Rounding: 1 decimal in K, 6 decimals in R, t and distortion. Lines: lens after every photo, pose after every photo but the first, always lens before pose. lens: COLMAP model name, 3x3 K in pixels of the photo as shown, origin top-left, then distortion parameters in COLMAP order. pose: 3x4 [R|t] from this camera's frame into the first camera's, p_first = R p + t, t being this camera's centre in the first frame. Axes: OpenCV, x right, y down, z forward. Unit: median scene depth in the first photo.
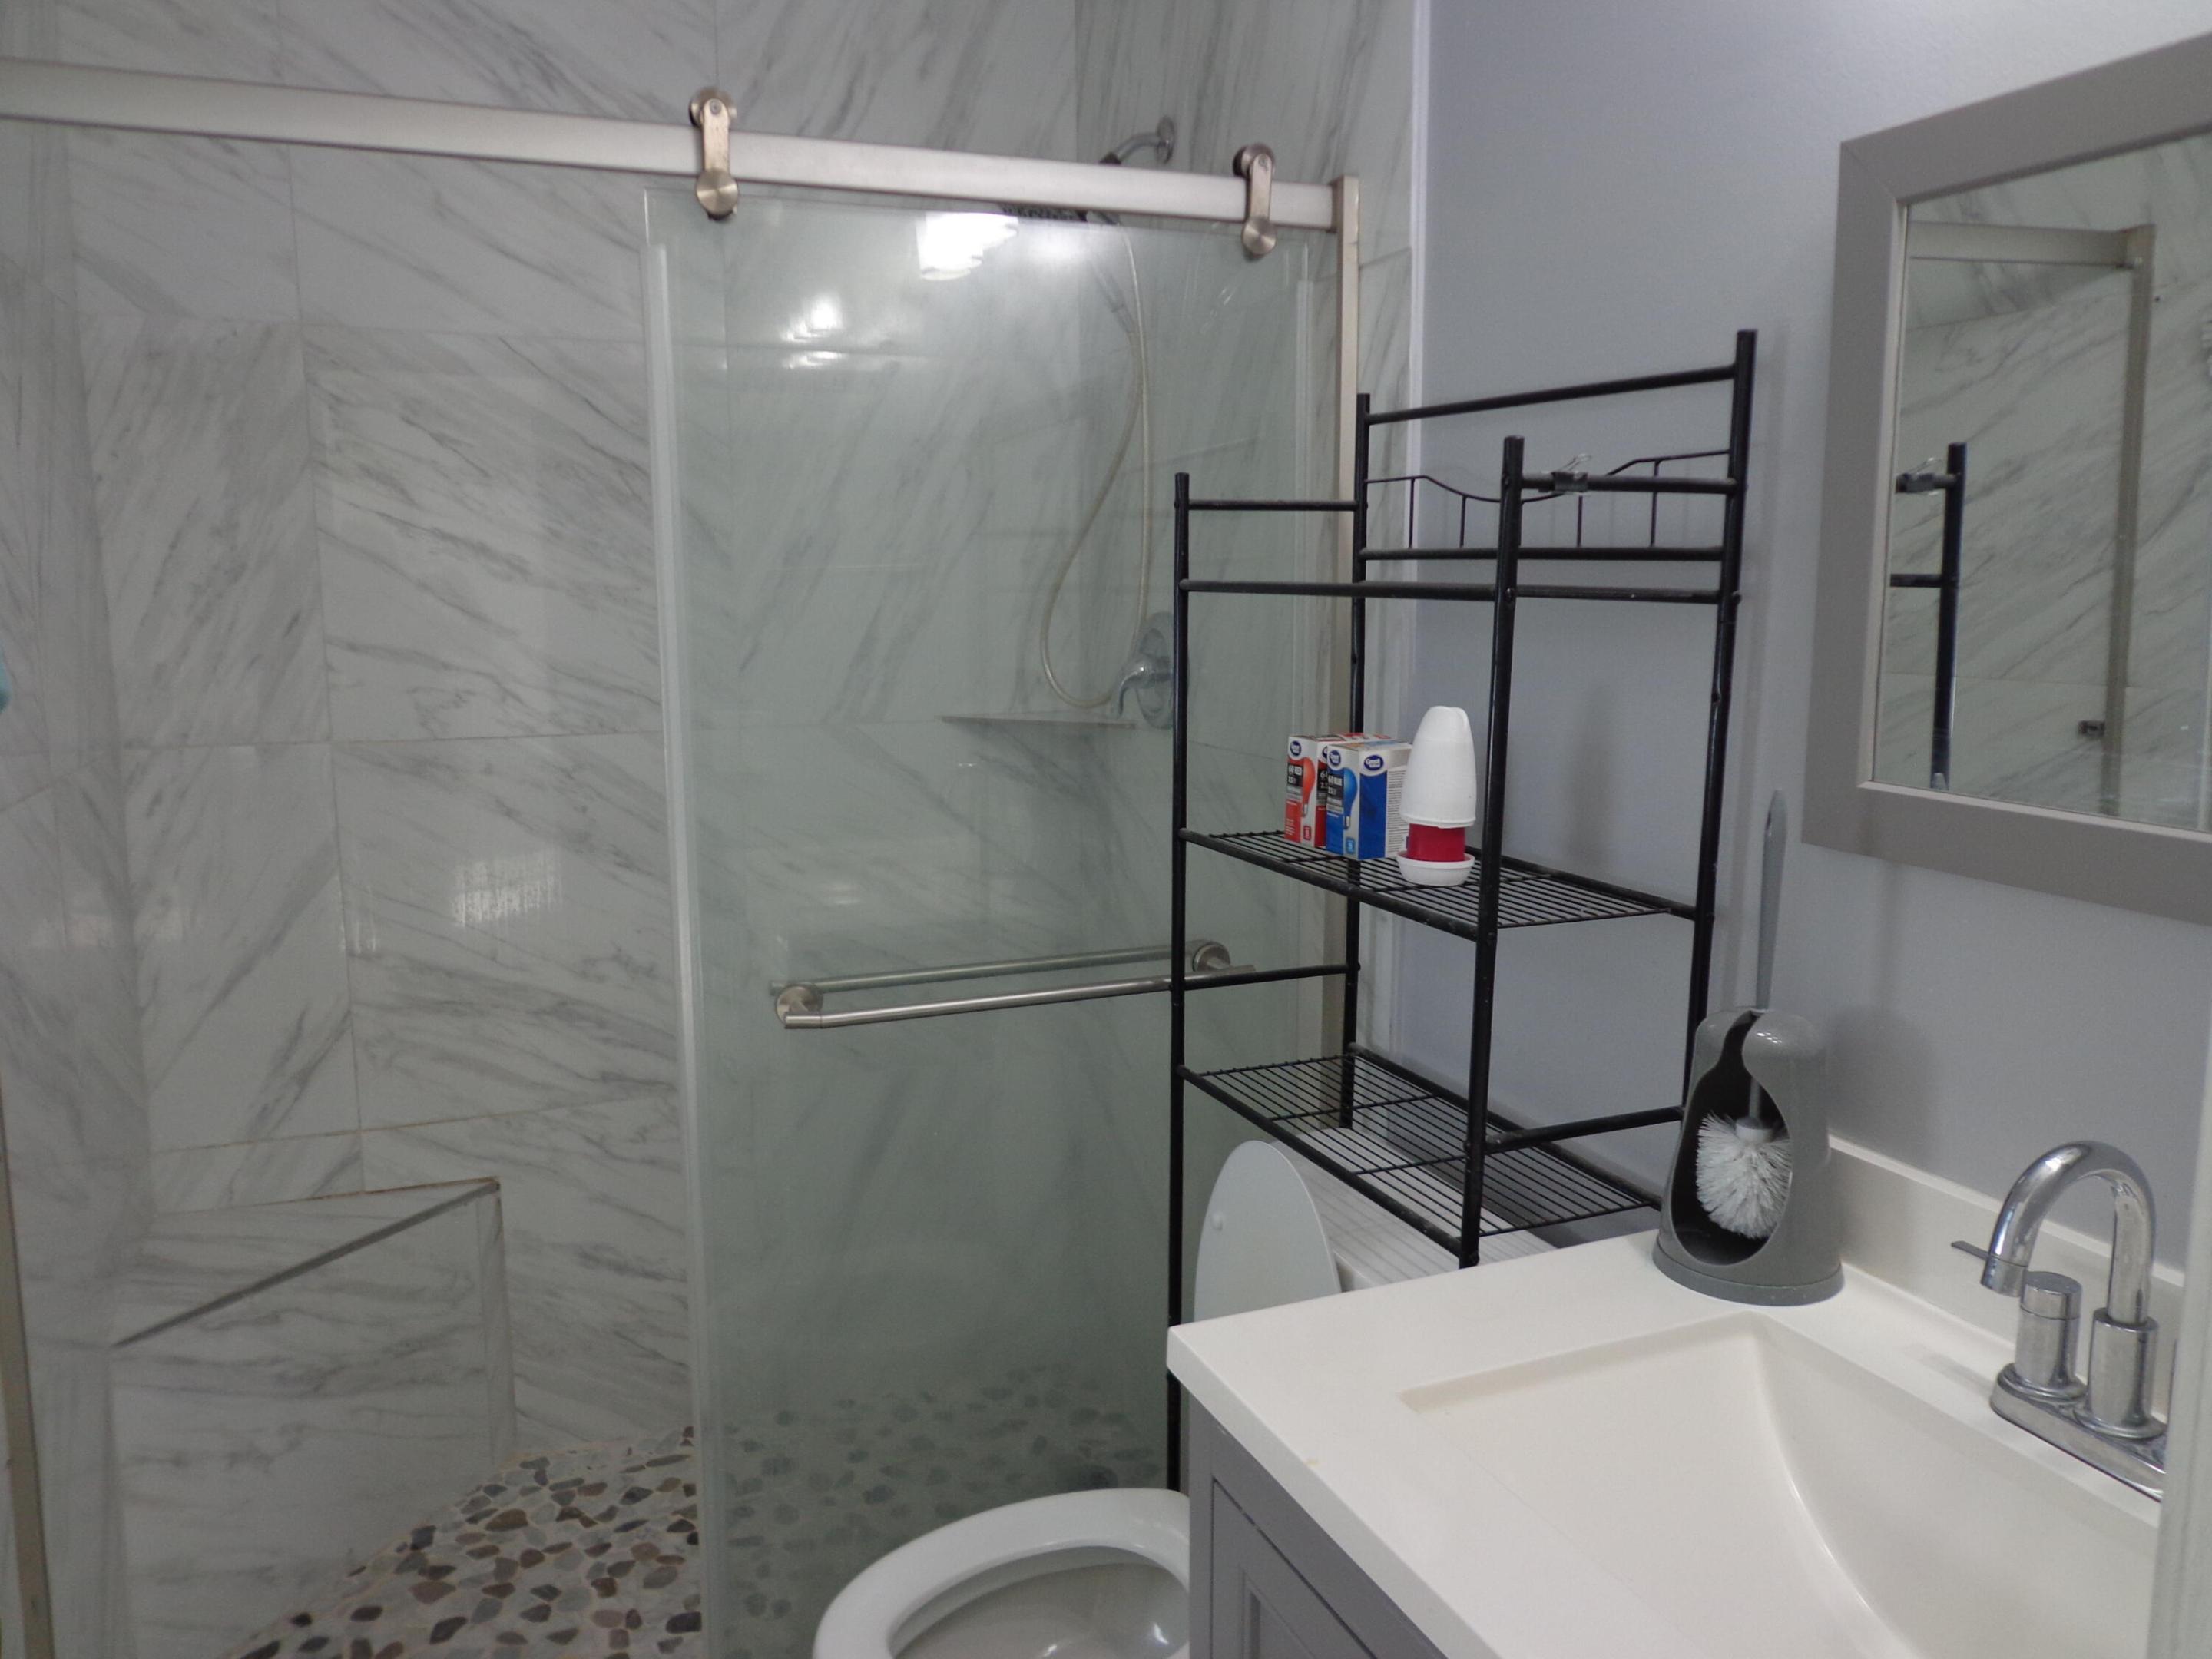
lens RADIAL K [[1621.6, 0, 1095.1], [0, 1621.6, 825.2], [0, 0, 1]] dist [-0.017353, 0.022985]
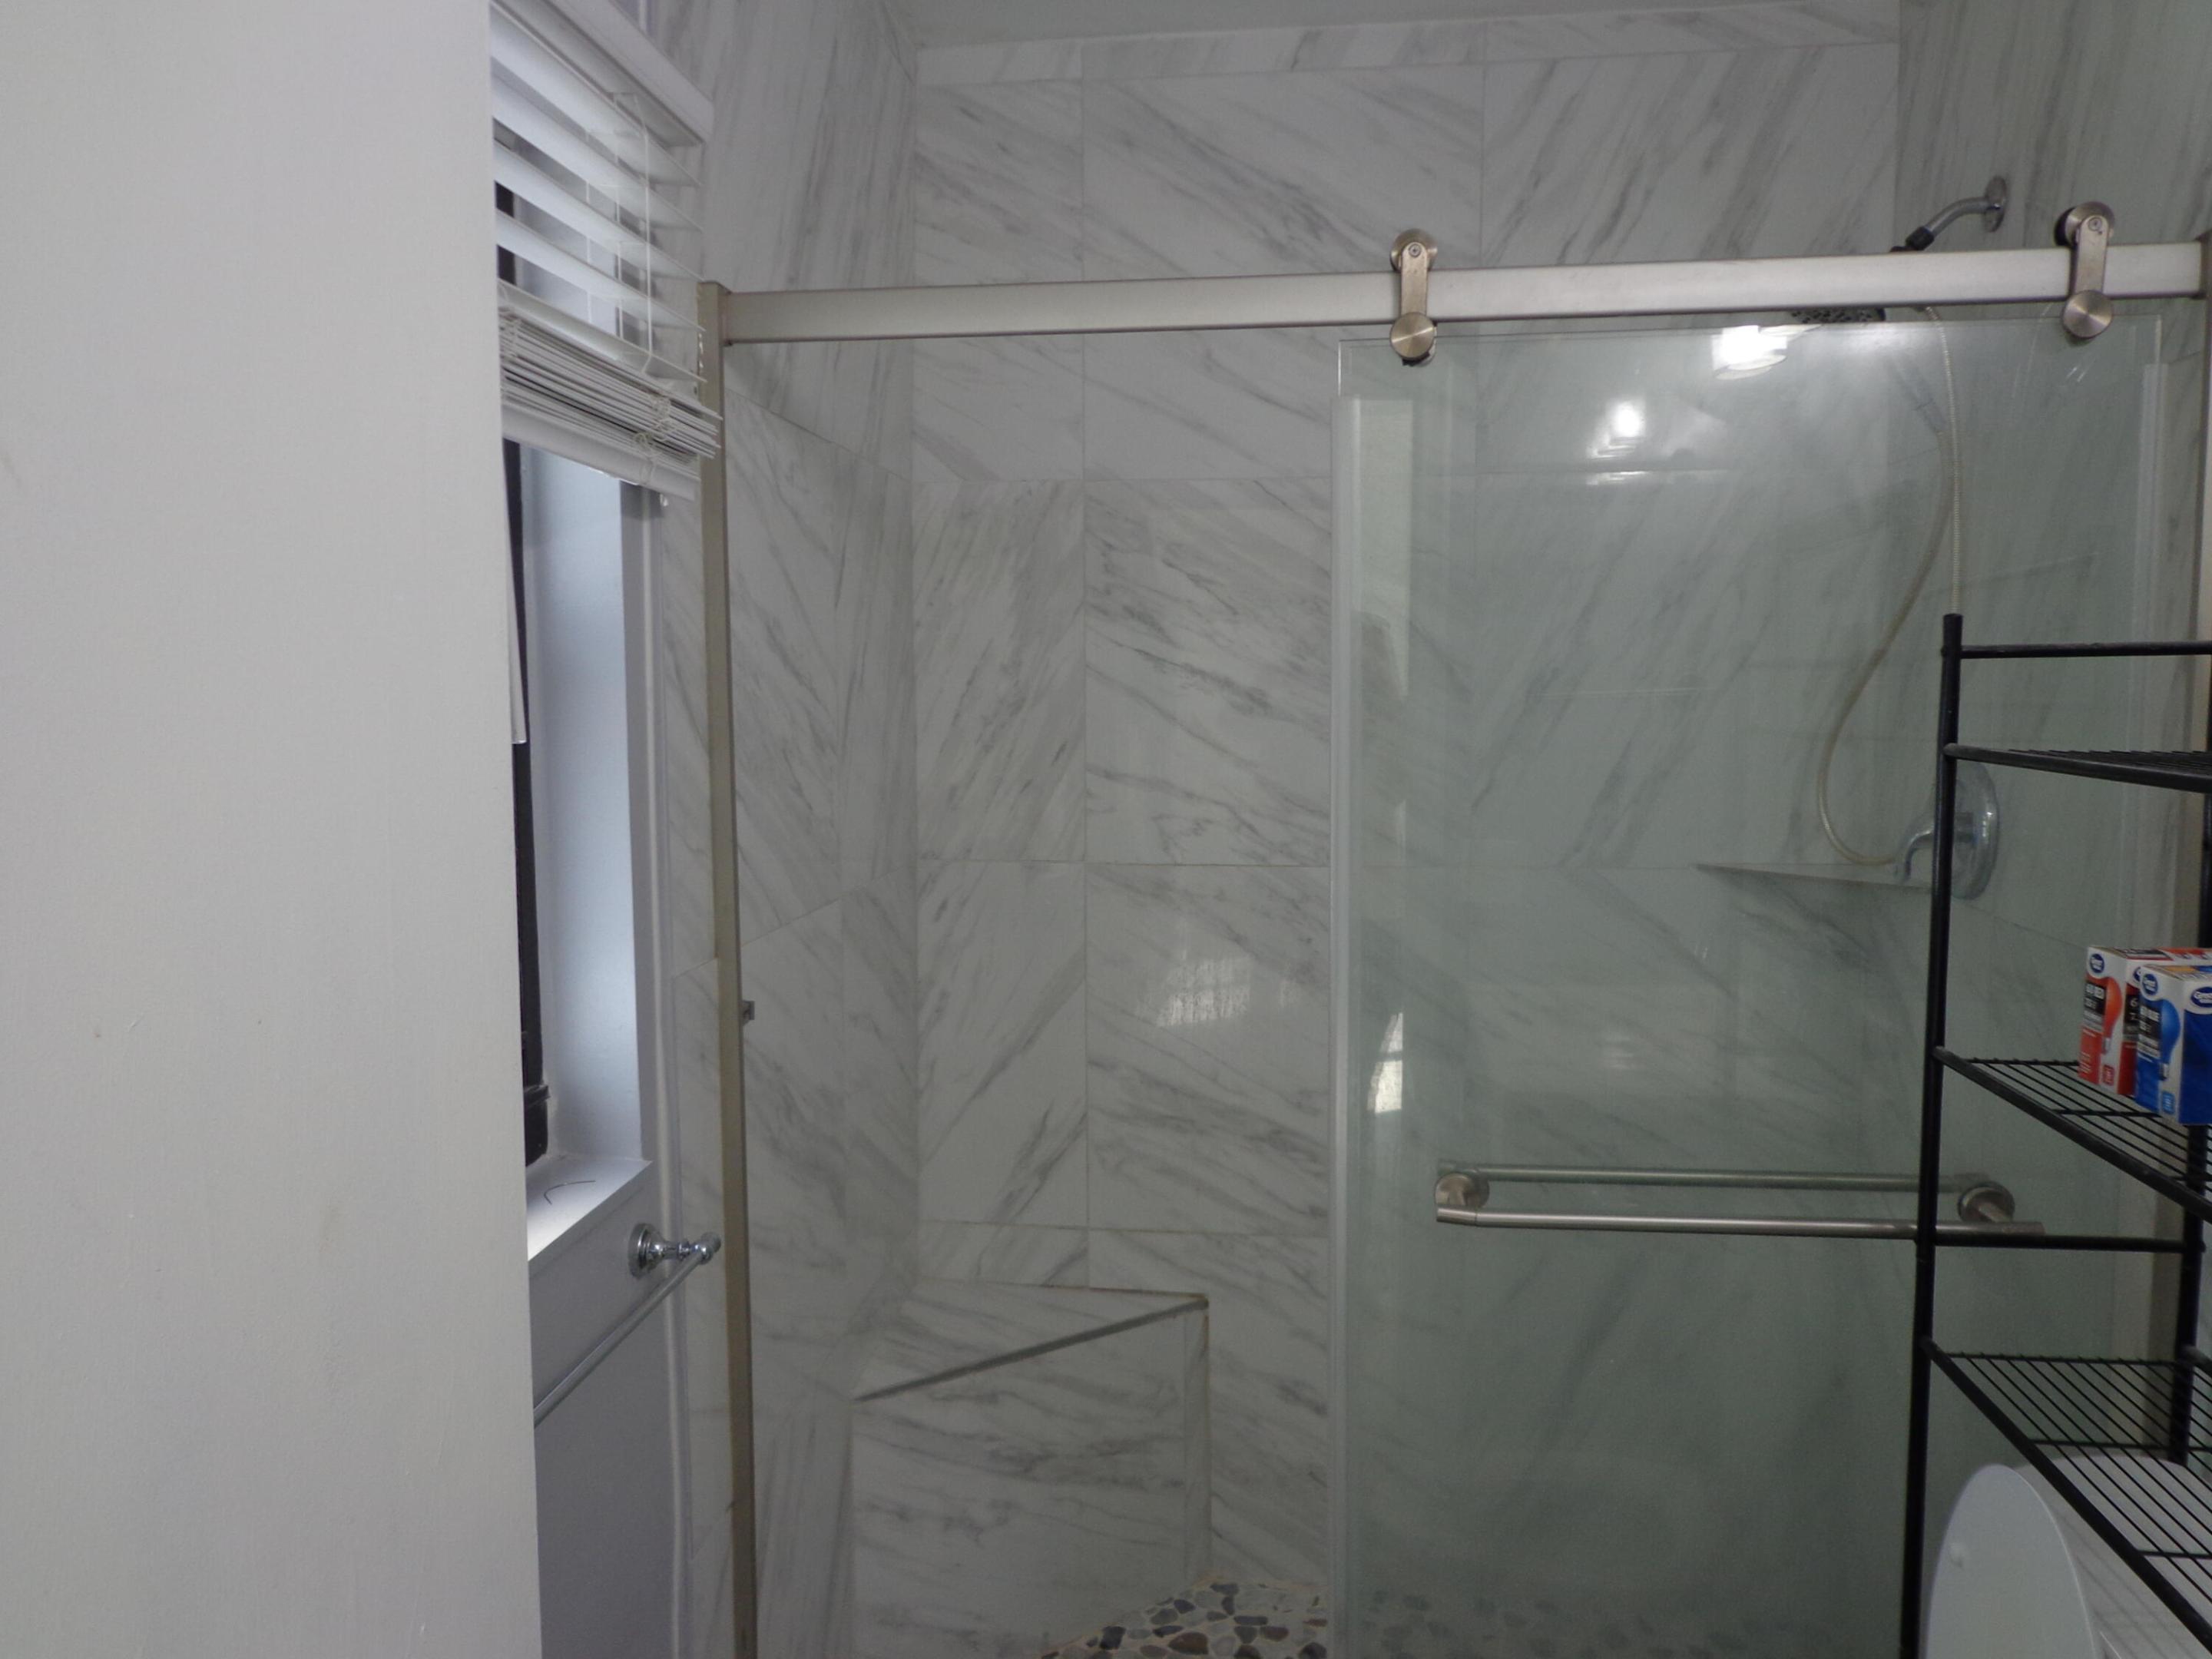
lens RADIAL K [[1618.2, 0, 1111.9], [0, 1618.2, 822.9], [0, 0, 1]] dist [-0.004248, 0.005619]
pose [[0.877483, 0.042358, -0.477734, 0.068321], [-0.069074, 0.996869, -0.038486, -0.046438], [0.474608, 0.066770, 0.877661, 0.079347]]
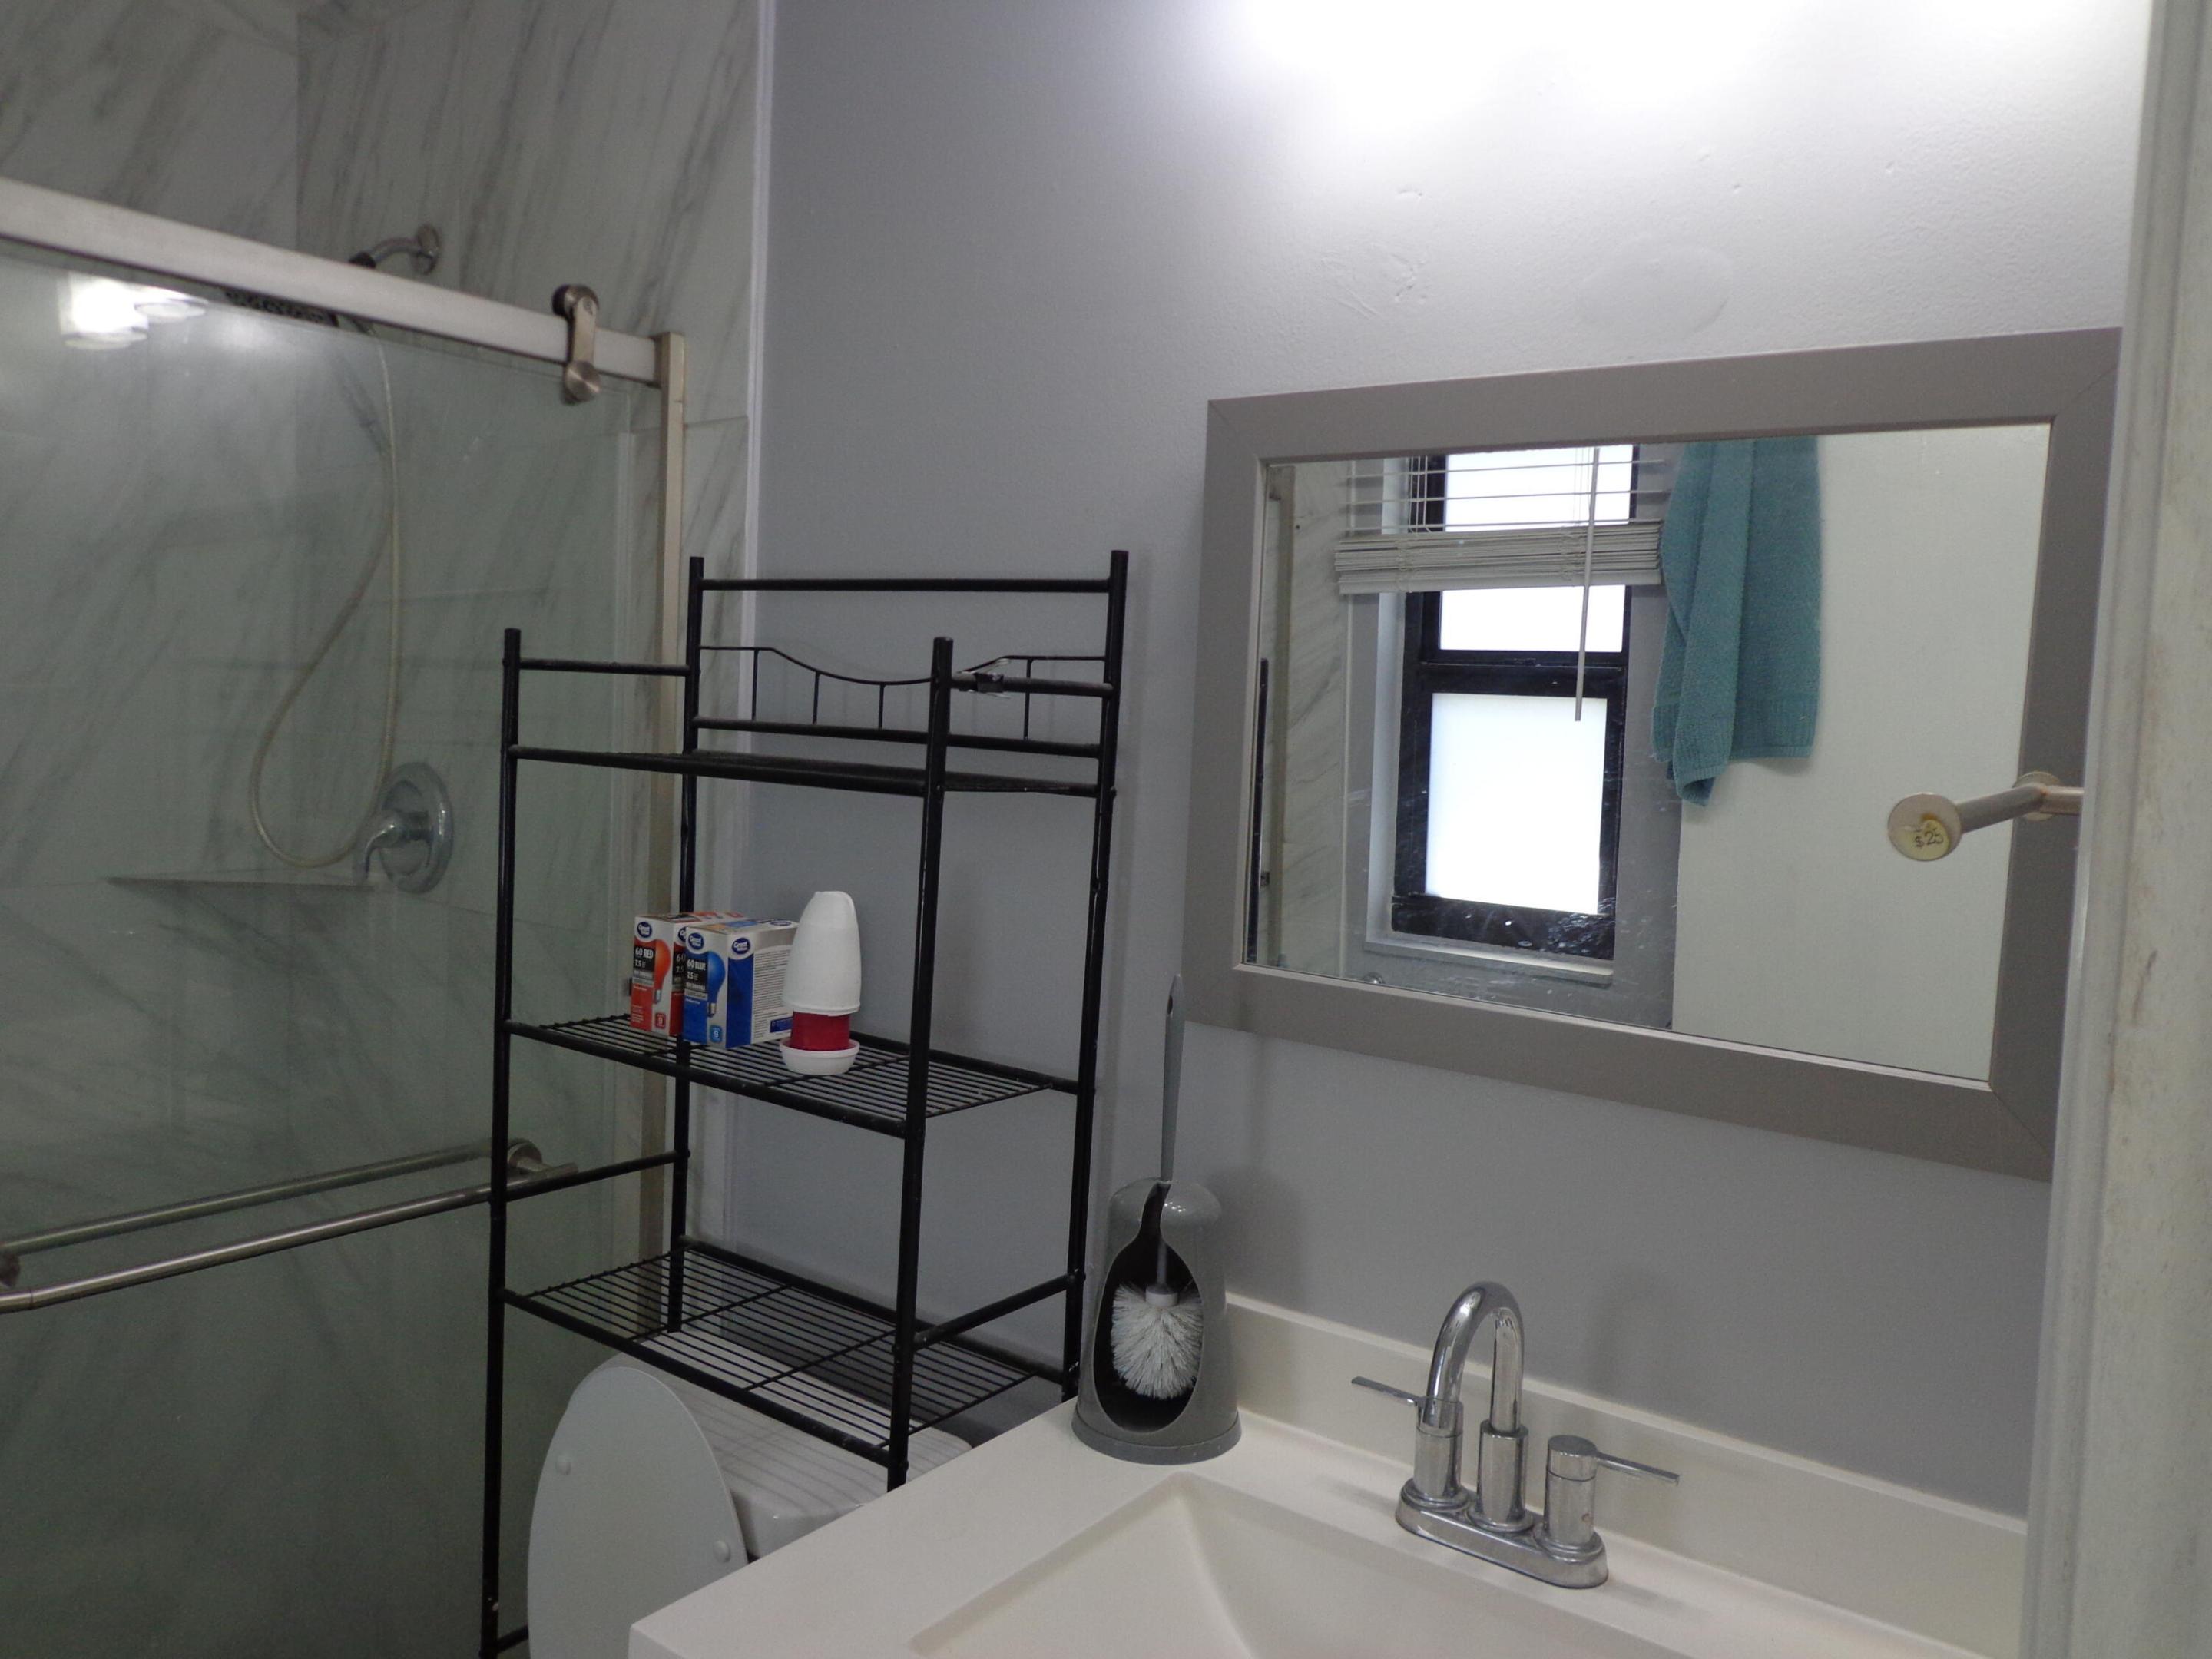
lens RADIAL K [[1636.8, 0, 1112.0], [0, 1636.8, 827.3], [0, 0, 1]] dist [-0.020491, 0.029687]
pose [[0.860692, 0.005631, 0.509095, -0.110885], [0.031914, 0.997376, -0.064986, -0.032589], [-0.508125, 0.072180, 0.858254, 0.046119]]
